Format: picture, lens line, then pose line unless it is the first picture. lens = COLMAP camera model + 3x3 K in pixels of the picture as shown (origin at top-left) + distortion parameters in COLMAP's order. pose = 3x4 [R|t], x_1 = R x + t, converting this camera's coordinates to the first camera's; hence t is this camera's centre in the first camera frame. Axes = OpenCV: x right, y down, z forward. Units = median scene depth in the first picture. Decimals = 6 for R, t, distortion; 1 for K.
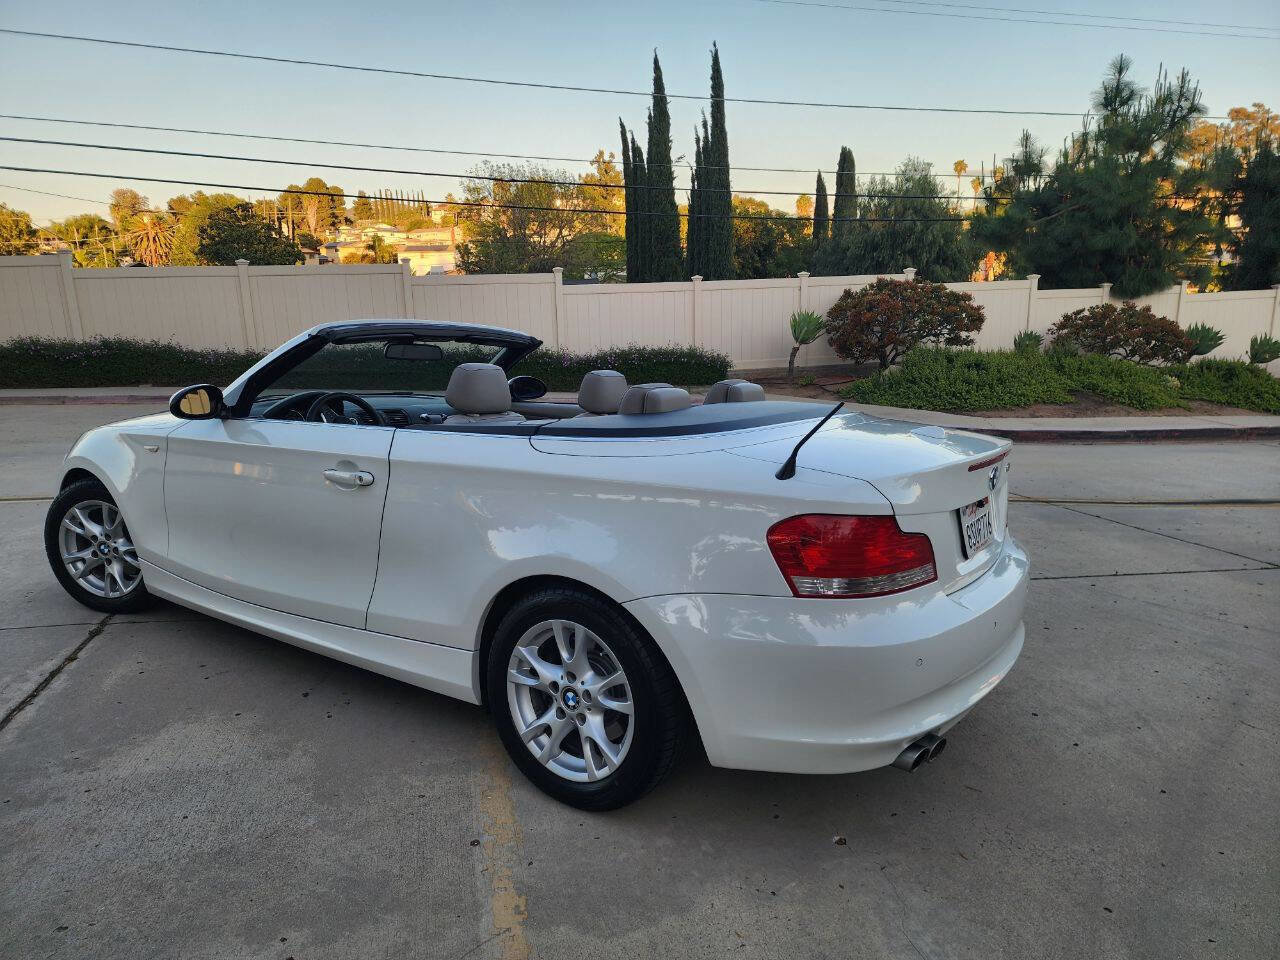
lens RADIAL K [[854.2, 0, 634.0], [0, 854.2, 476.7], [0, 0, 1]] dist [0.071483, -0.065706]
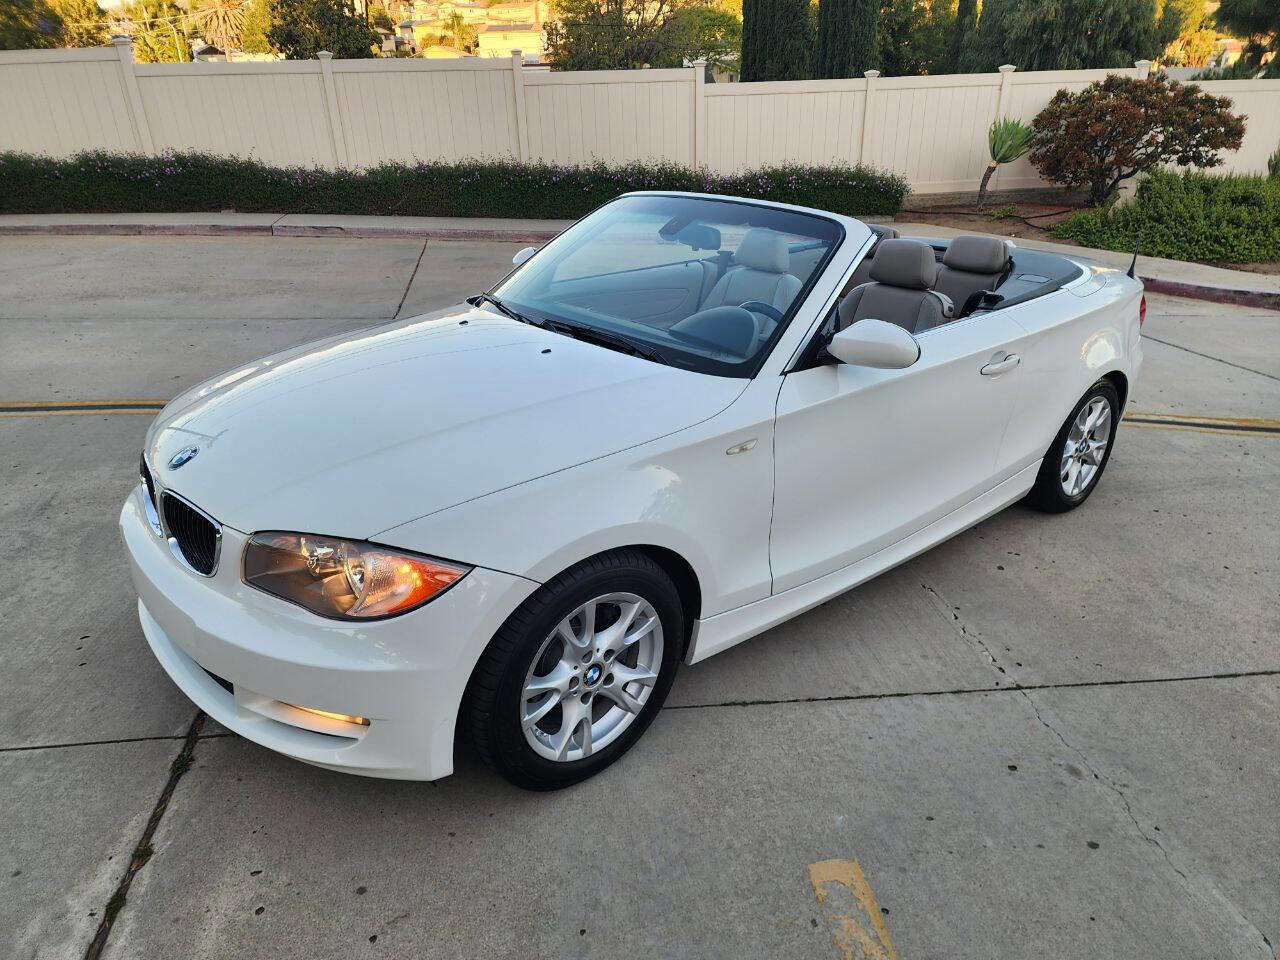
lens RADIAL K [[854.2, 0, 644.5], [0, 854.2, 483.2], [0, 0, 1]] dist [0.071483, -0.065706]
pose [[0.996237, 0.039312, -0.077238, -0.058498], [-0.021058, 0.974297, 0.224280, -0.035875], [0.084070, -0.221810, 0.971459, 0.109471]]
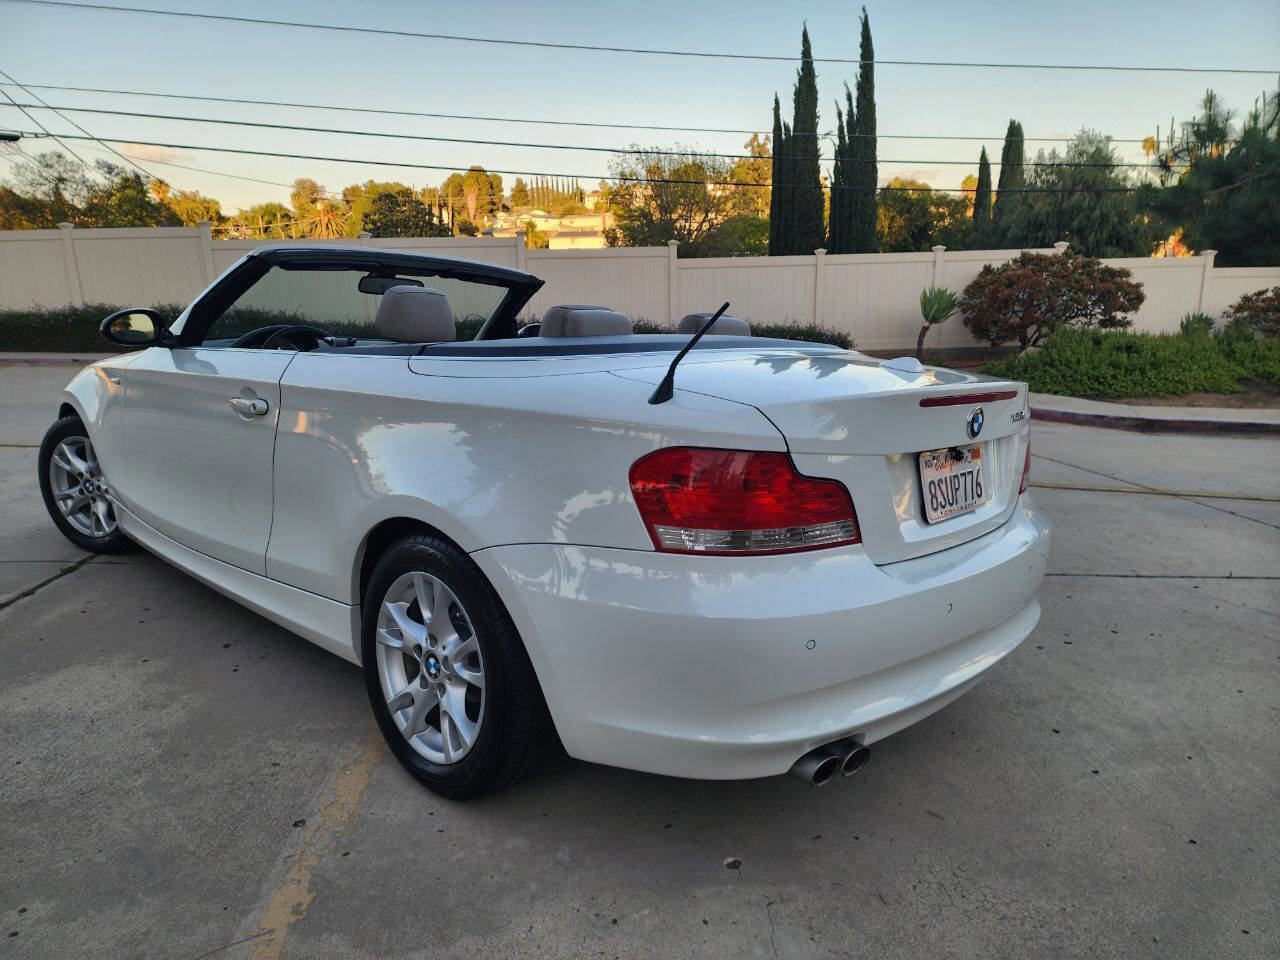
lens RADIAL K [[854.2, 0, 654.1], [0, 854.2, 487.4], [0, 0, 1]] dist [0.071483, -0.065706]
pose [[0.988857, 0.041942, -0.142839, 0.037574], [-0.038351, 0.998877, 0.027805, 0.007617], [0.143845, -0.022017, 0.989355, 0.029103]]
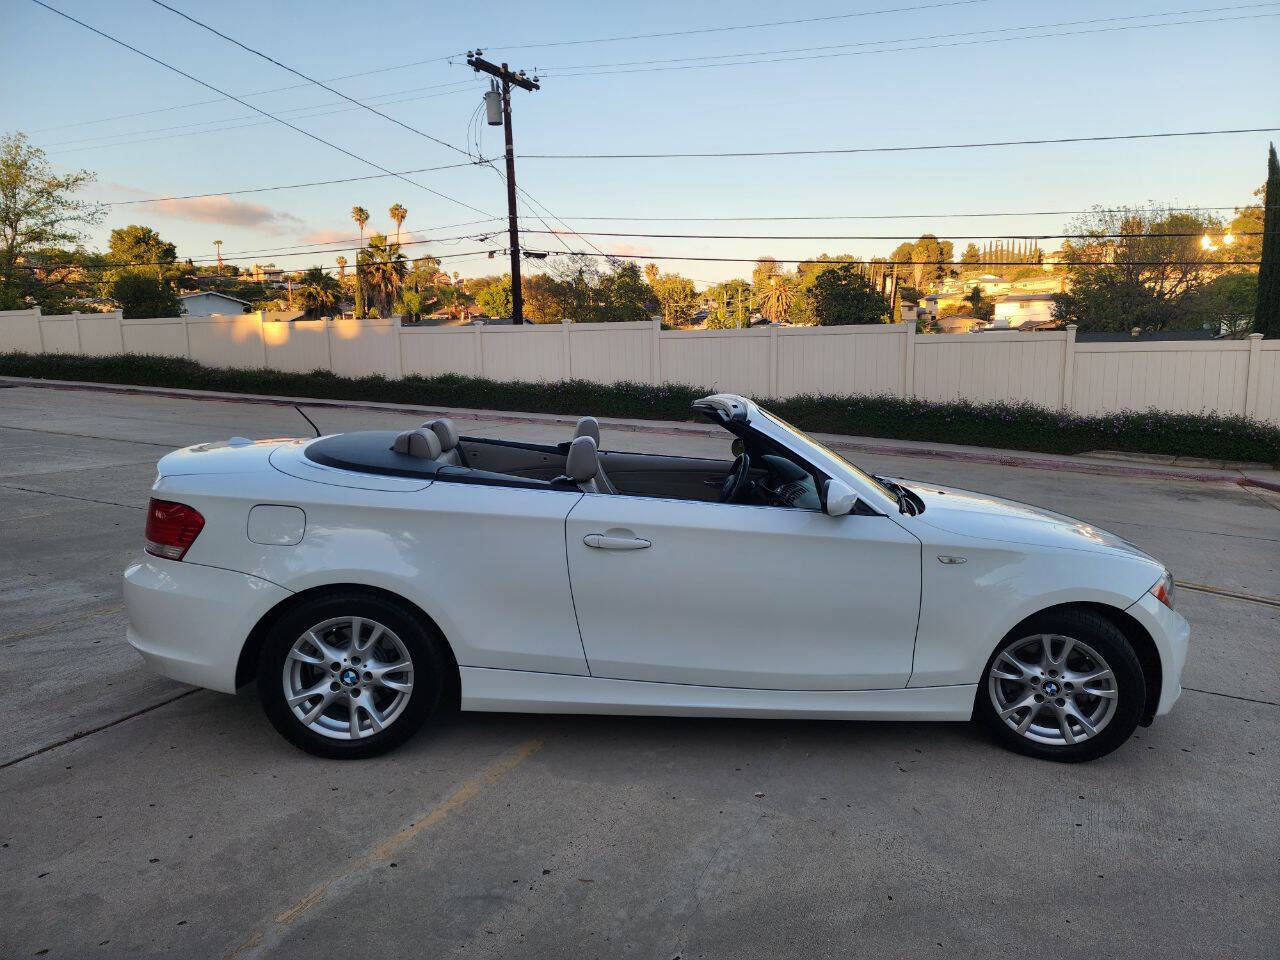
lens RADIAL K [[854.2, 0, 652.2], [0, 854.2, 474.2], [0, 0, 1]] dist [0.071483, -0.065706]
pose [[0.797468, 0.102804, -0.594538, 0.118972], [-0.137286, 0.990448, -0.012883, -0.003438], [0.587535, 0.091895, 0.803964, -0.028078]]
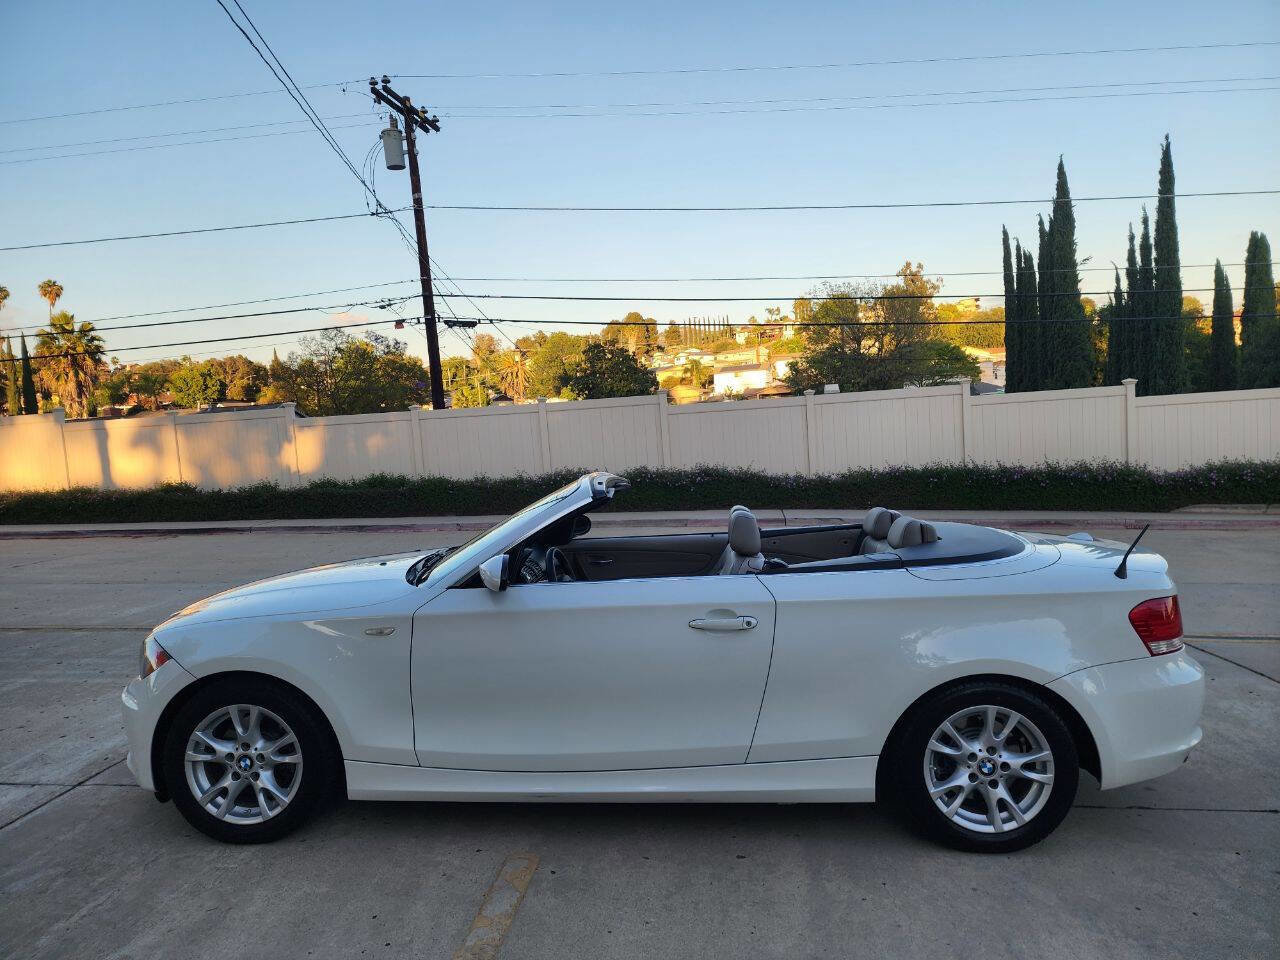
lens RADIAL K [[854.2, 0, 631.2], [0, 854.2, 479.9], [0, 0, 1]] dist [0.071483, -0.065706]
pose [[0.951026, -0.012169, -0.308873, -0.295090], [-0.026508, 0.992333, -0.120714, -0.007632], [0.307974, 0.122989, 0.943412, -0.037513]]
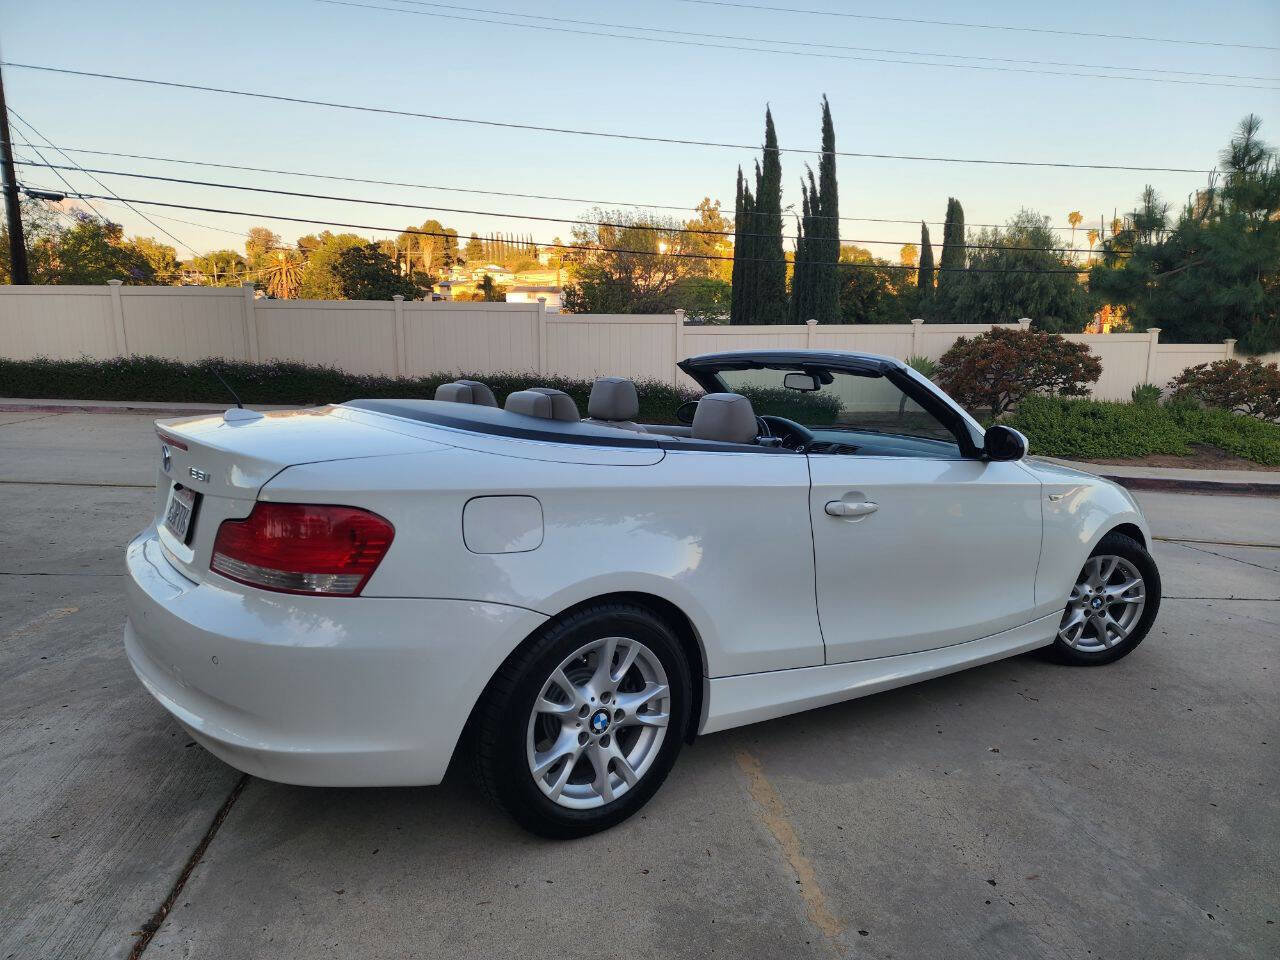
lens RADIAL K [[854.2, 0, 637.3], [0, 854.2, 486.4], [0, 0, 1]] dist [0.071483, -0.065706]
pose [[0.994136, 0.046611, -0.097572, -0.025823], [-0.050213, 0.998132, -0.034789, 0.014286], [0.095769, 0.039484, 0.994620, -0.049291]]
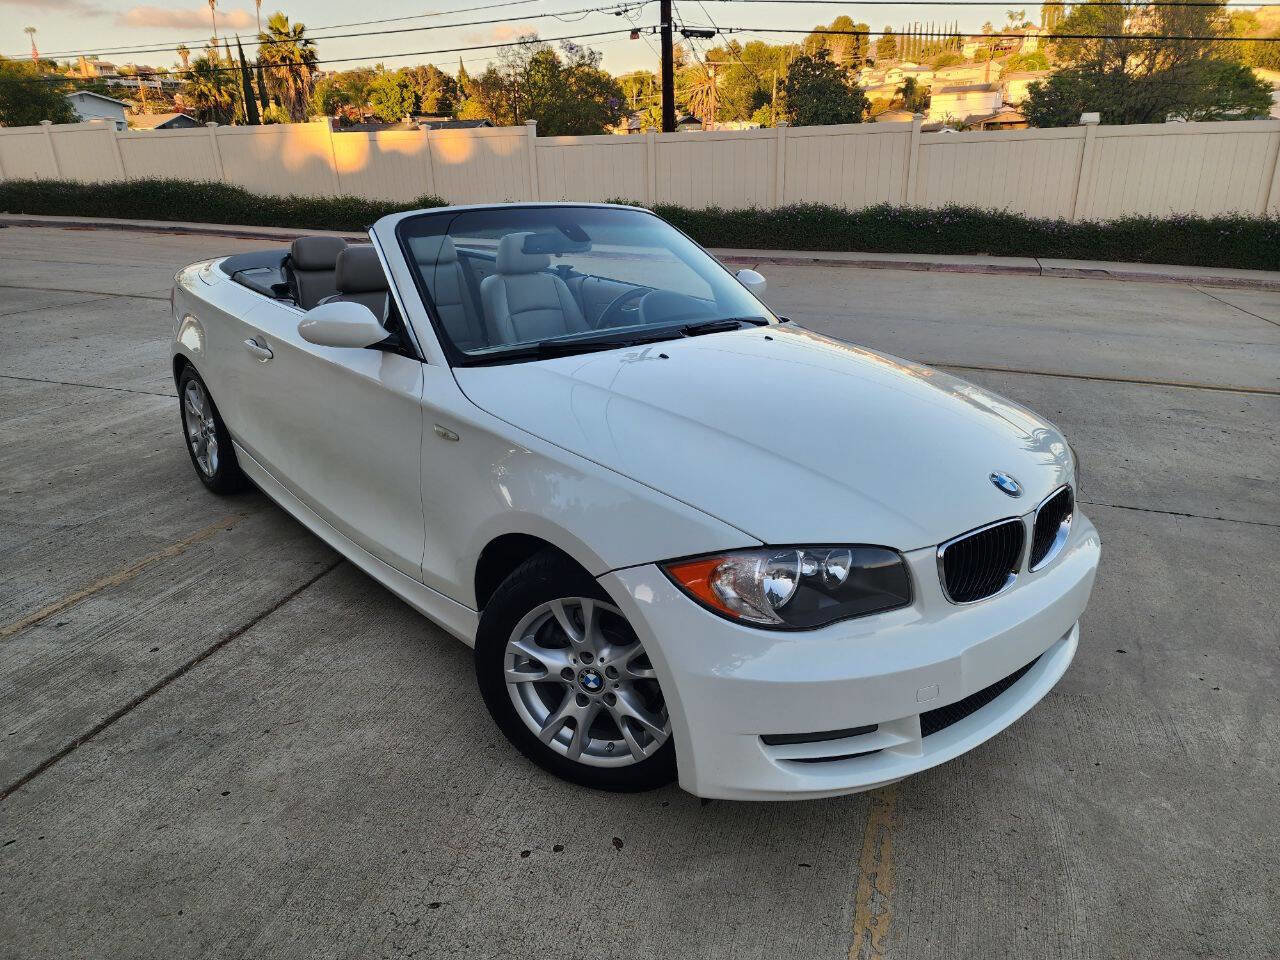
lens RADIAL K [[854.2, 0, 614.1], [0, 854.2, 476.4], [0, 0, 1]] dist [0.071483, -0.065706]
pose [[0.862790, 0.179047, -0.472796, -0.337146], [-0.101127, 0.977408, 0.185599, 0.004062], [0.495345, -0.112321, 0.861404, -0.098439]]
